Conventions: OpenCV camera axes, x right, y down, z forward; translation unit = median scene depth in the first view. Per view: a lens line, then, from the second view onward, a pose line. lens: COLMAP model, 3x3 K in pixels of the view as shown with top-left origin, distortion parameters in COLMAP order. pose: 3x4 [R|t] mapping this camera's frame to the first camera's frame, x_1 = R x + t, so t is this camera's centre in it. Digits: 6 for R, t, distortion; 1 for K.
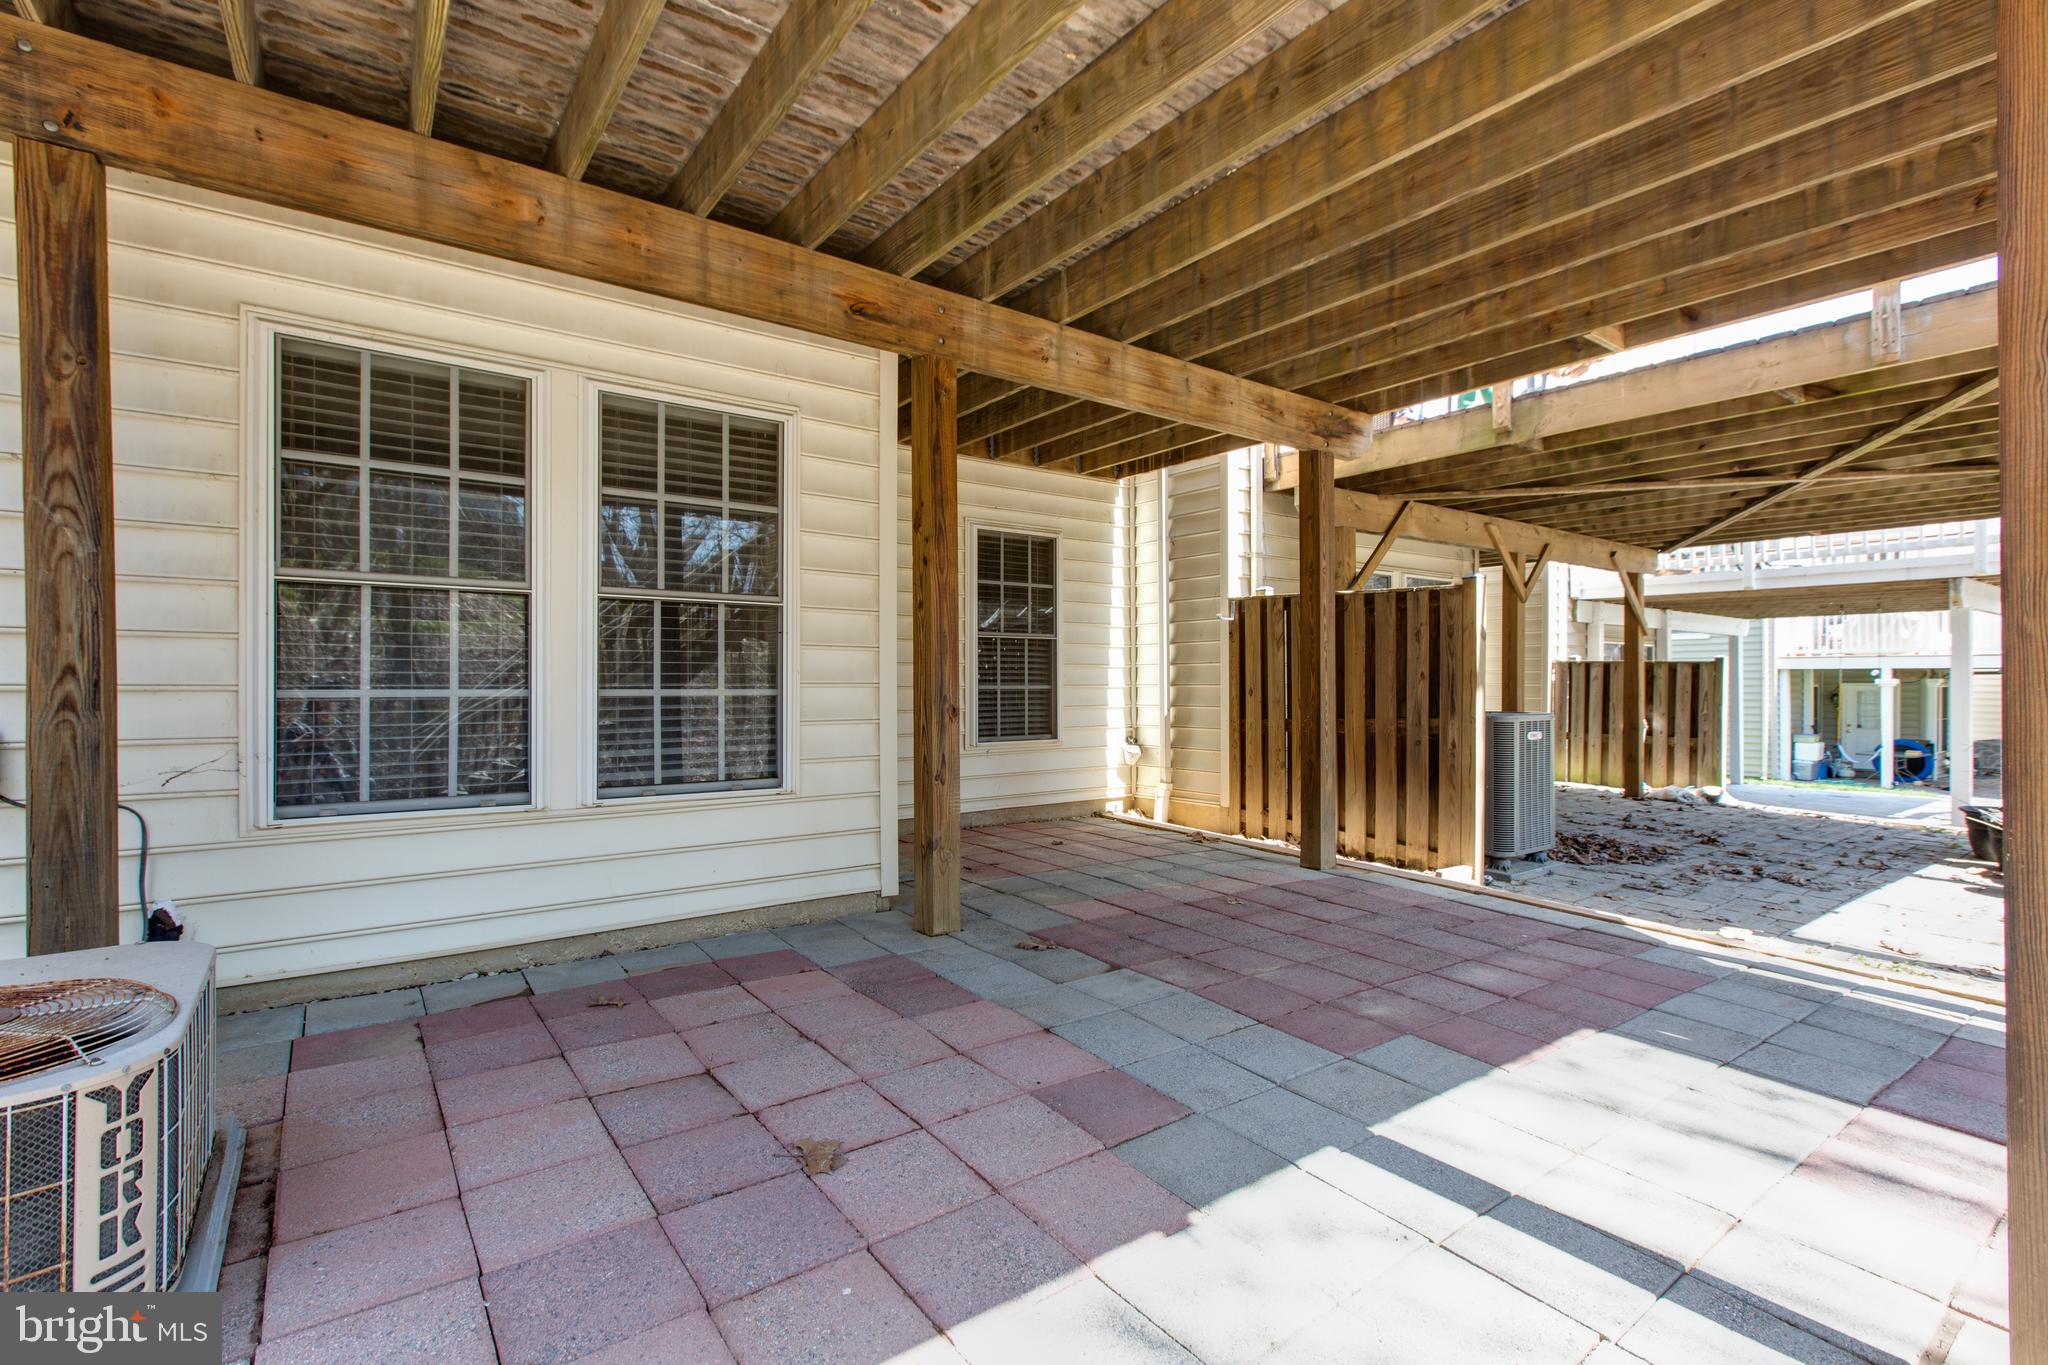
lens RADIAL K [[912.4, 0, 1009.9], [0, 912.4, 682.7], [0, 0, 1]] dist [0.001744, 0.000040]
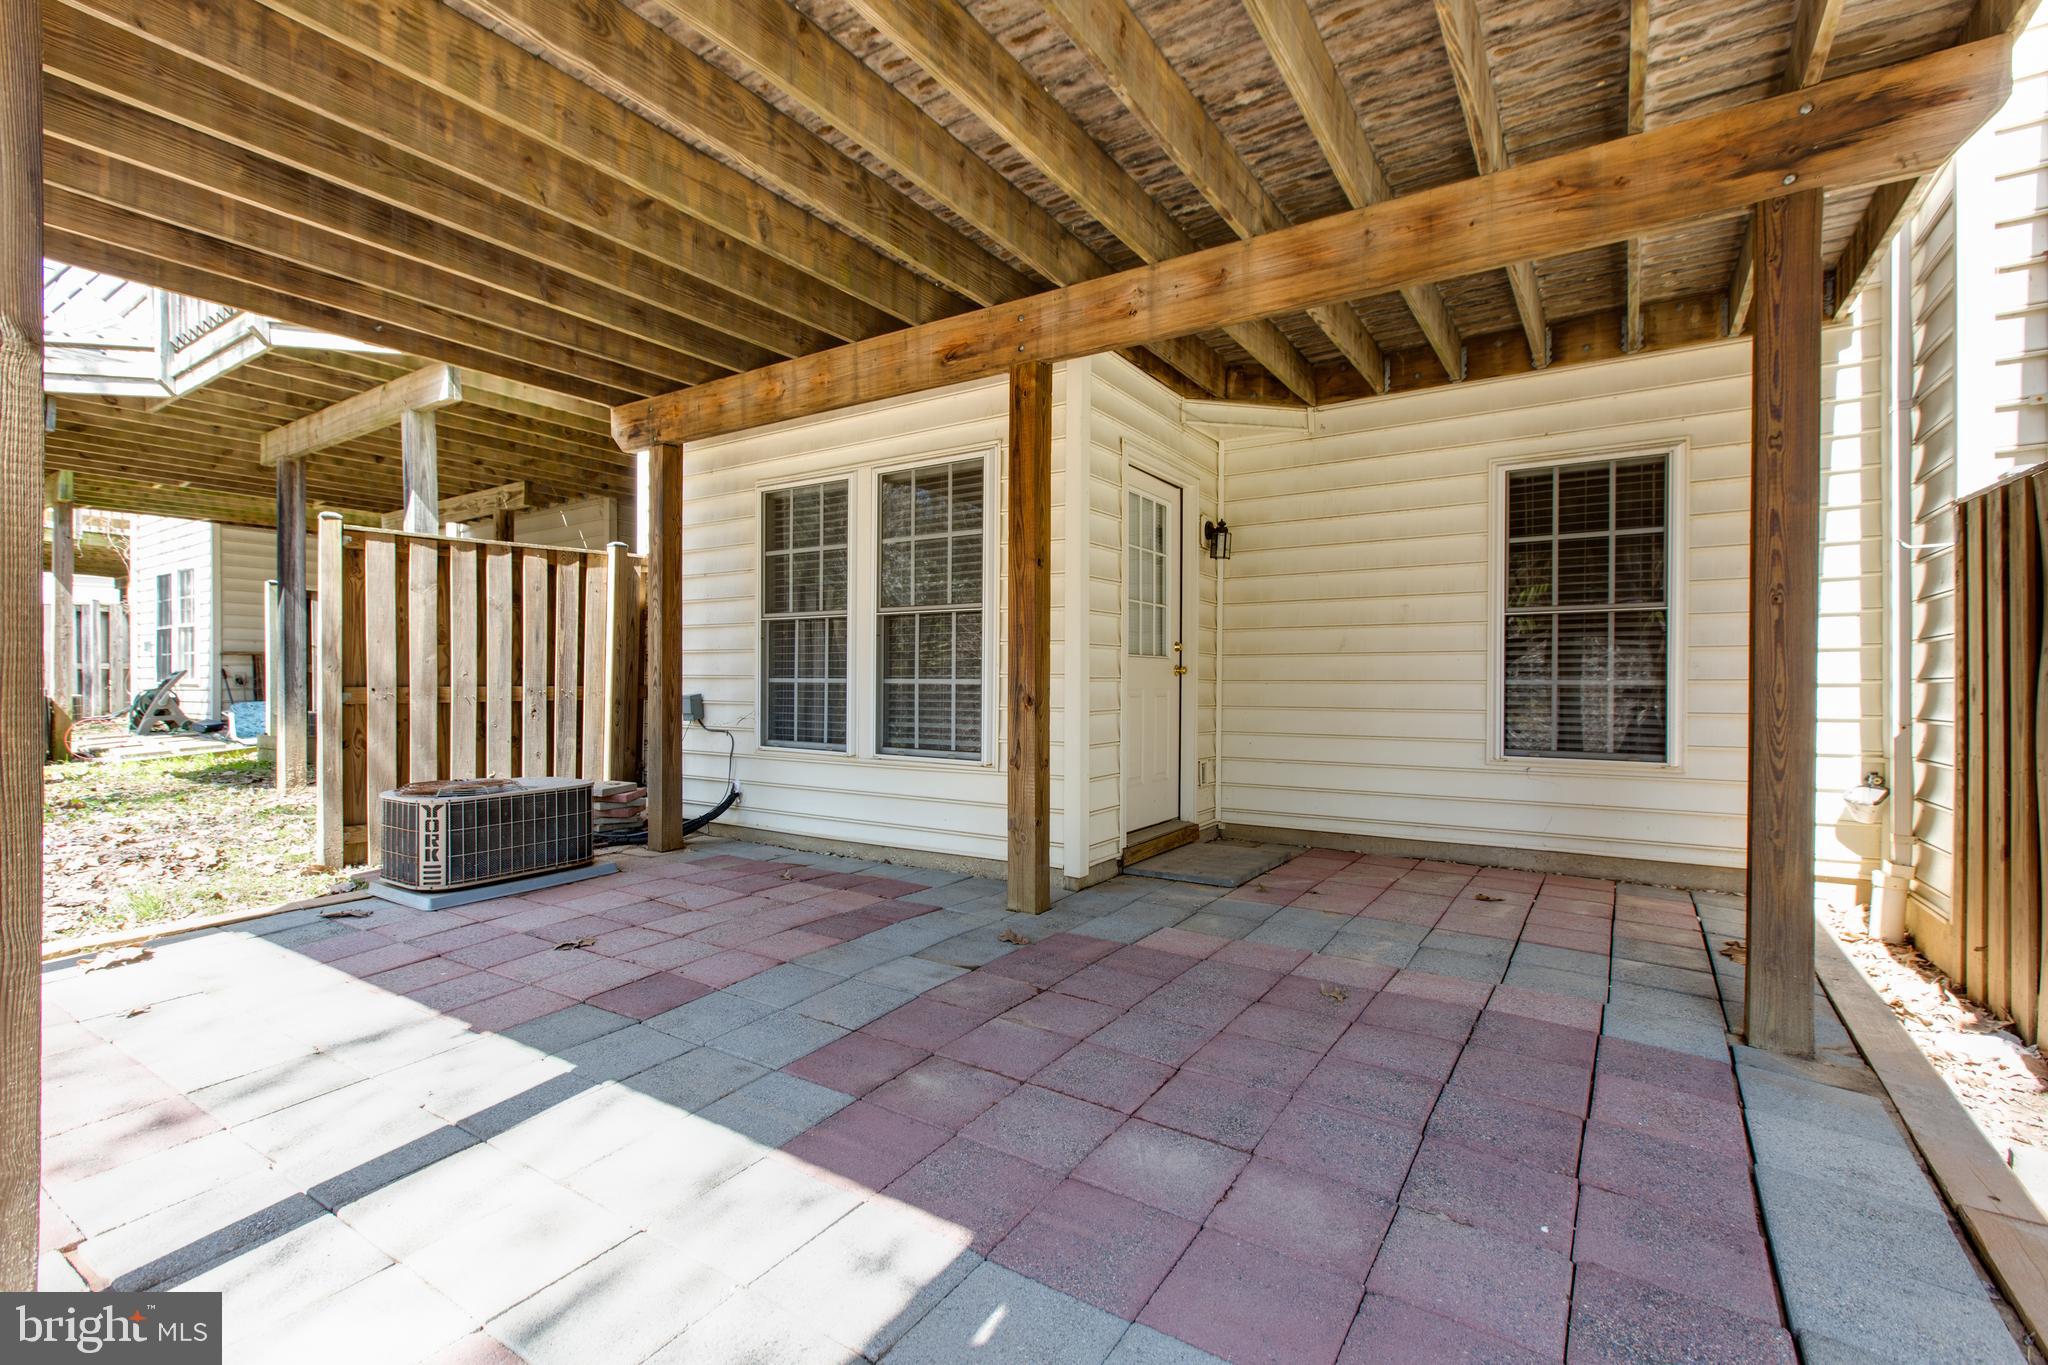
lens RADIAL K [[923.9, 0, 1015.6], [0, 923.9, 683.3], [0, 0, 1]] dist [0.000684, 0.000762]
pose [[0.360662, 0.004036, -0.932688, 1.058319], [-0.000834, 0.999992, 0.004005, 0.008926], [0.932696, -0.000667, 0.360662, 0.703001]]
